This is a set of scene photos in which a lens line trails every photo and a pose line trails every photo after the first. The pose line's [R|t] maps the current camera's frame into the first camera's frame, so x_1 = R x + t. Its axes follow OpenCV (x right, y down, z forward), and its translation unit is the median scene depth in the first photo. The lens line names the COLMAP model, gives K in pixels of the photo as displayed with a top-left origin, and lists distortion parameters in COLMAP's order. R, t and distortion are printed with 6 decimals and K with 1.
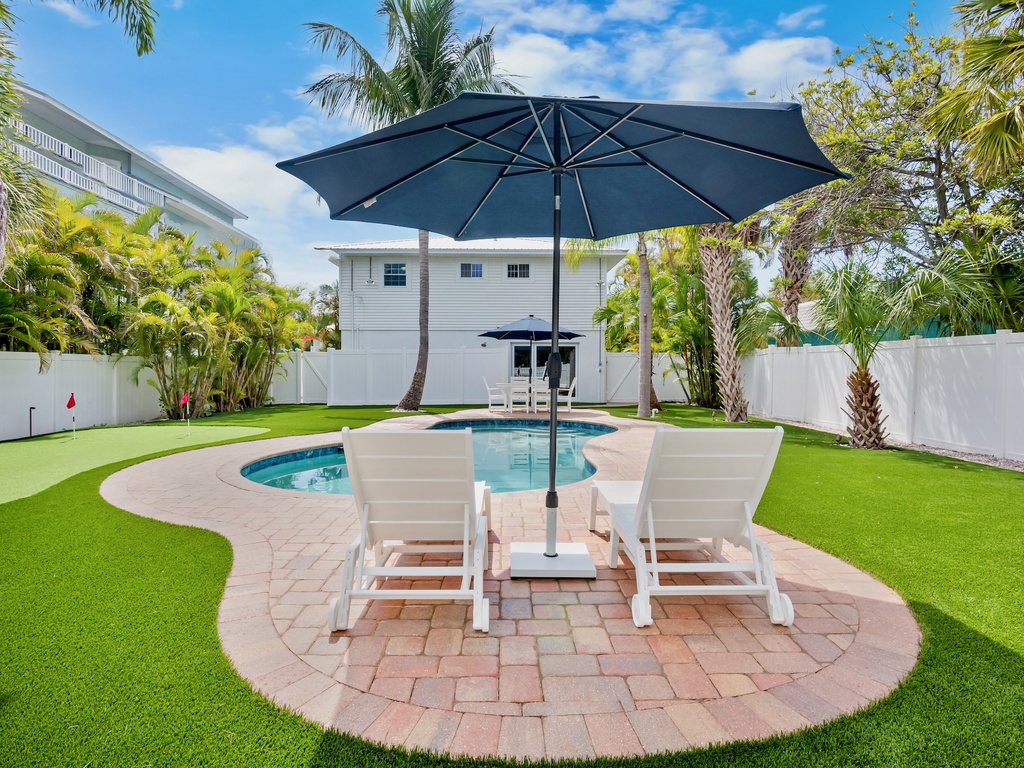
lens RADIAL K [[564.3, 0, 510.8], [0, 564.3, 377.4], [0, 0, 1]] dist [-0.018938, -0.000989]
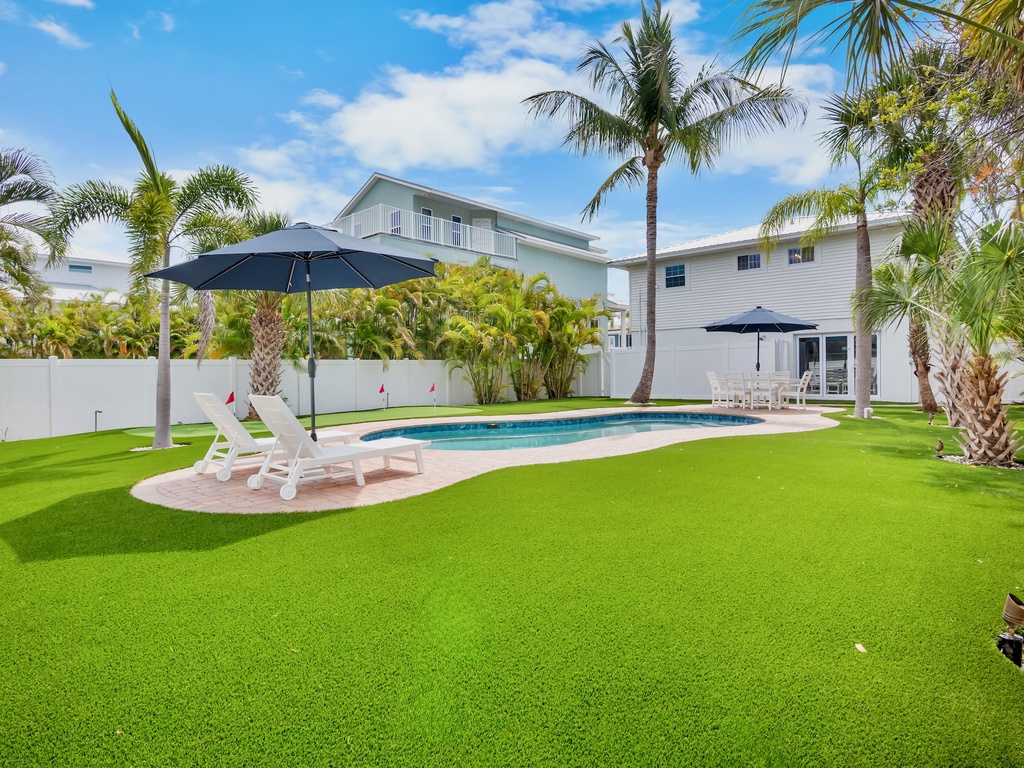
lens RADIAL K [[564.3, 0, 510.8], [0, 564.3, 377.4], [0, 0, 1]] dist [-0.018938, -0.000989]
pose [[0.728428, -0.003568, -0.685113, 0.392493], [0.006343, 0.999979, 0.001536, 0.004867], [0.685093, -0.005465, 0.728435, 0.022735]]
